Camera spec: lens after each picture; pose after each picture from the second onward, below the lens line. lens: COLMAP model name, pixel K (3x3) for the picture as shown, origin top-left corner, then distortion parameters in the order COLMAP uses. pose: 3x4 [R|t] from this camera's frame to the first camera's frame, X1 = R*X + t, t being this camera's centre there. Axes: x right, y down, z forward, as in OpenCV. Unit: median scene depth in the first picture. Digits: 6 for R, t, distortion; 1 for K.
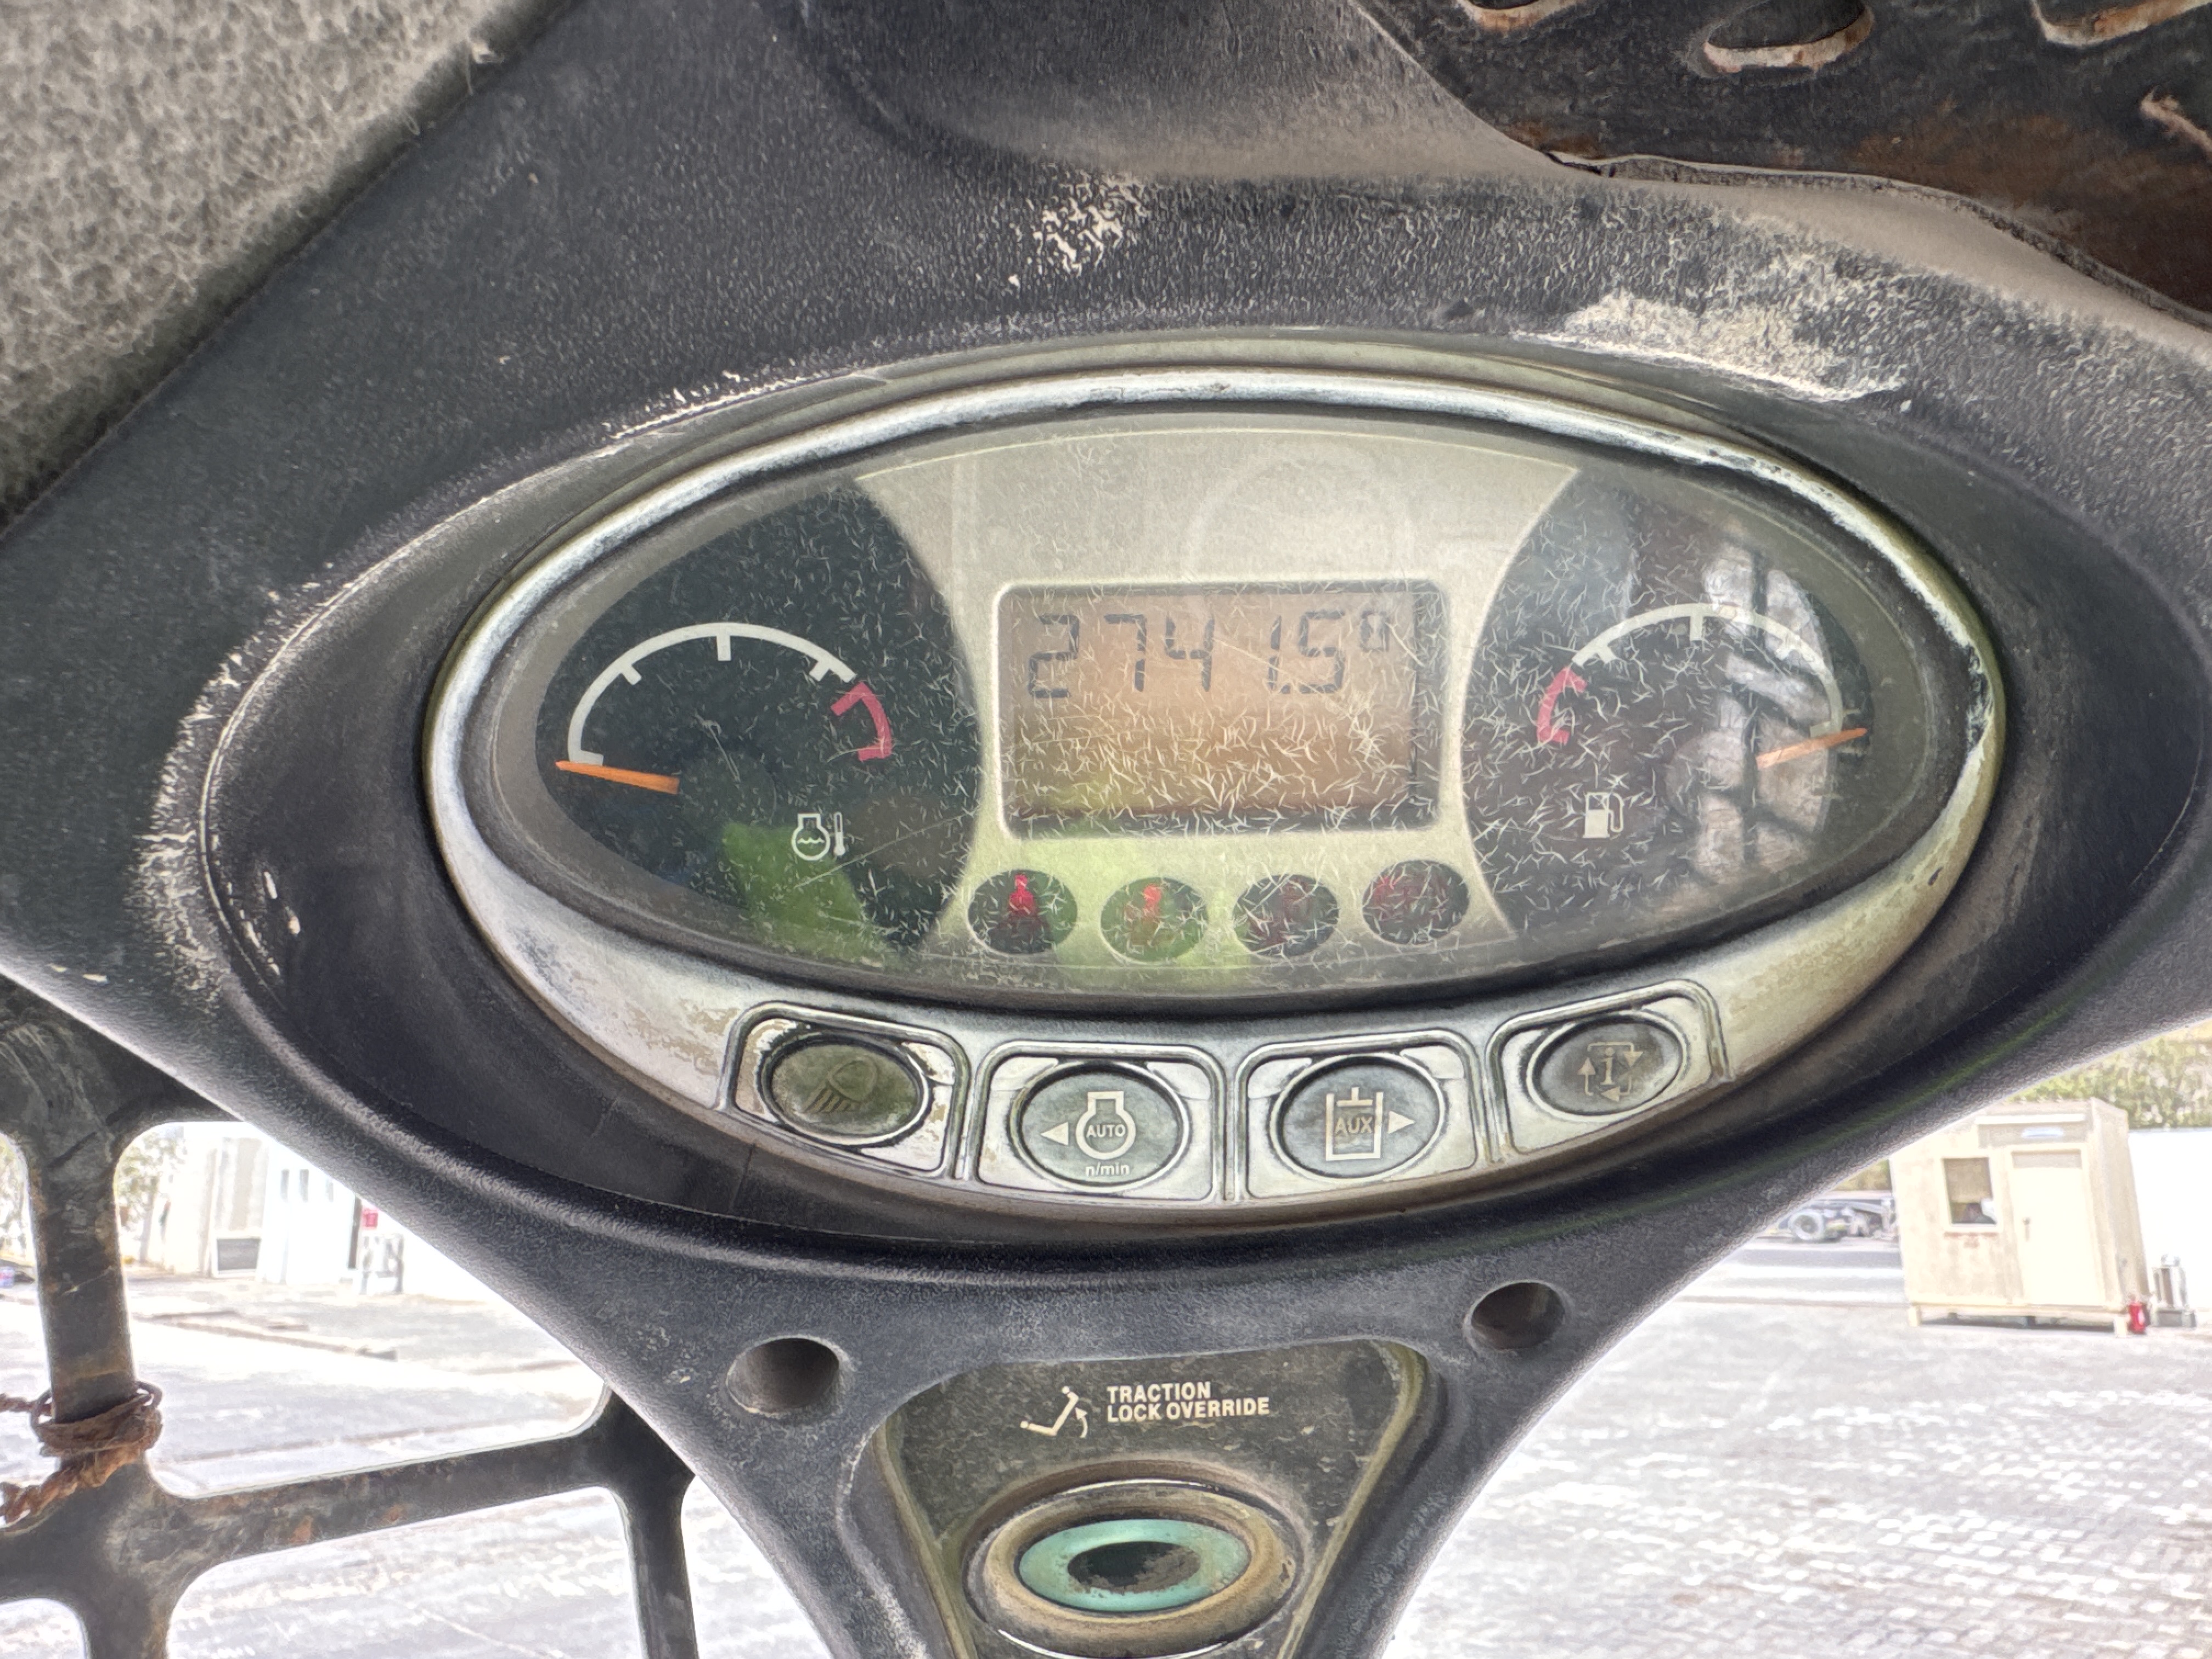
lens RADIAL K [[1640.6, 0, 1106.0], [0, 1640.6, 829.5], [0, 0, 1]] dist [0.004511, 0.014967]
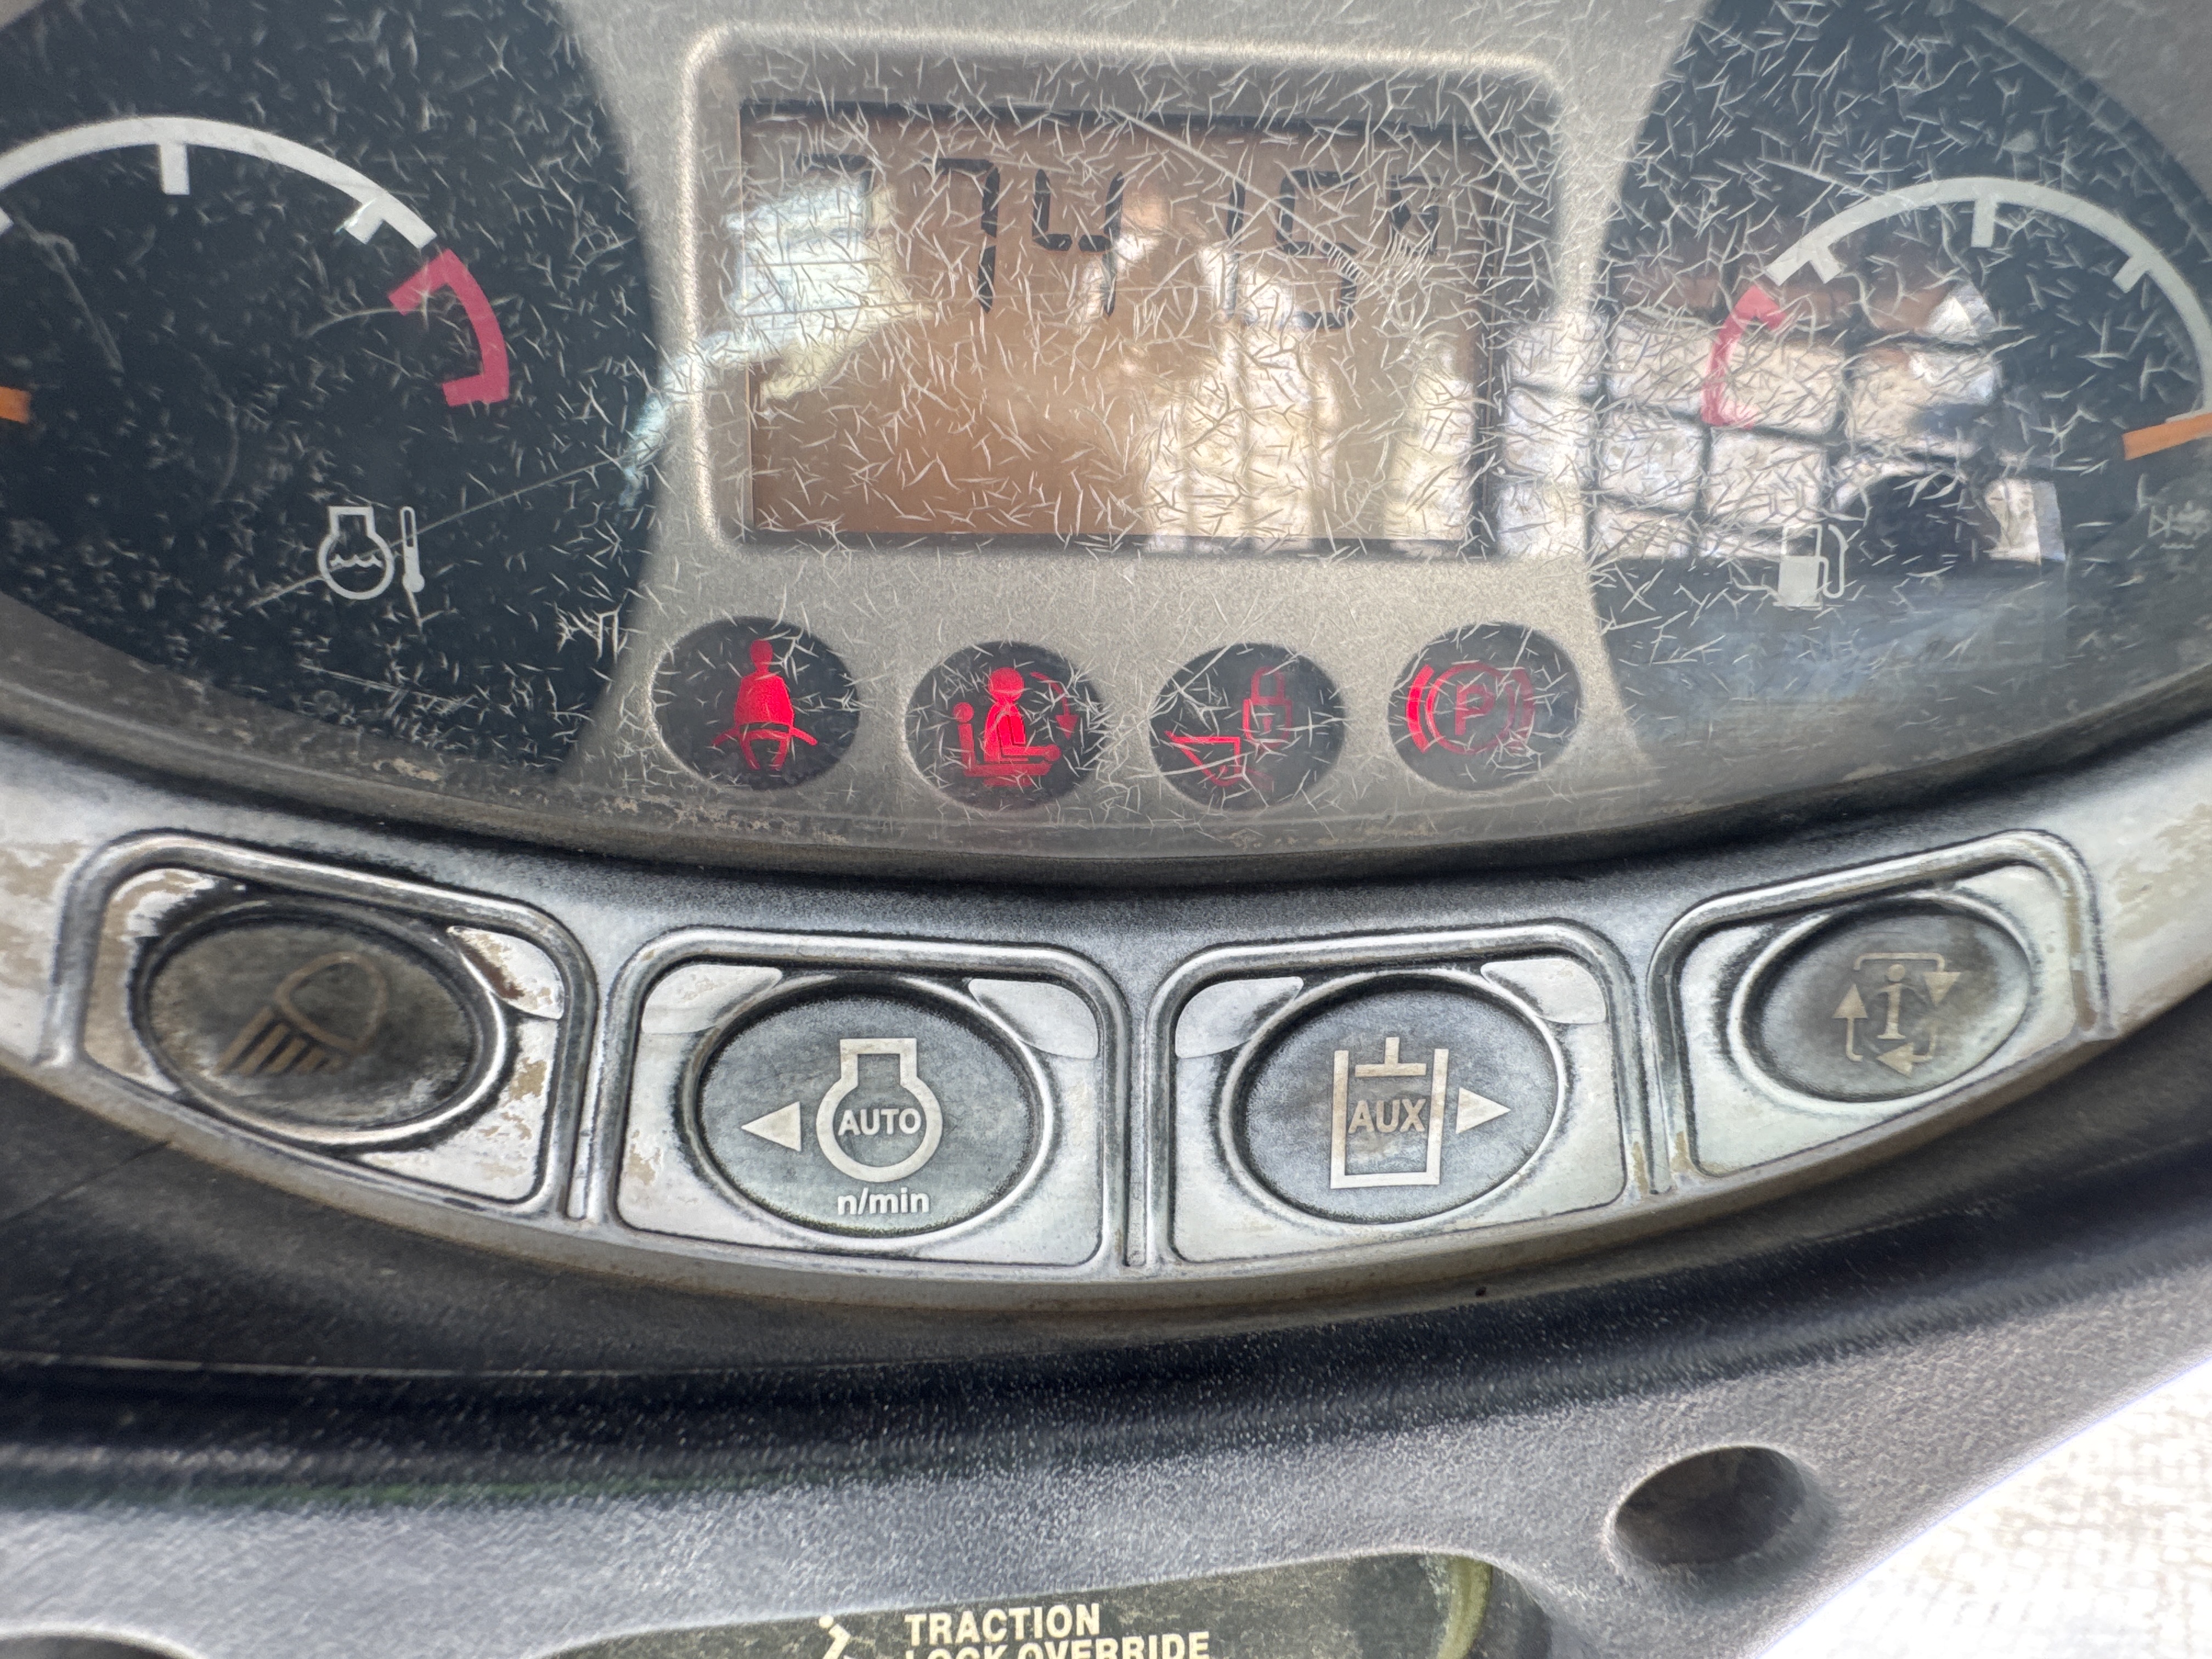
lens RADIAL K [[1204.2, 0, 1106.0], [0, 1204.2, 829.5], [0, 0, 1]] dist [-0.001072, -0.000142]
pose [[0.999669, 0.015885, 0.020221, 0.057652], [-0.014332, 0.997099, -0.074751, 0.122990], [-0.021350, 0.074437, 0.996997, 0.635960]]
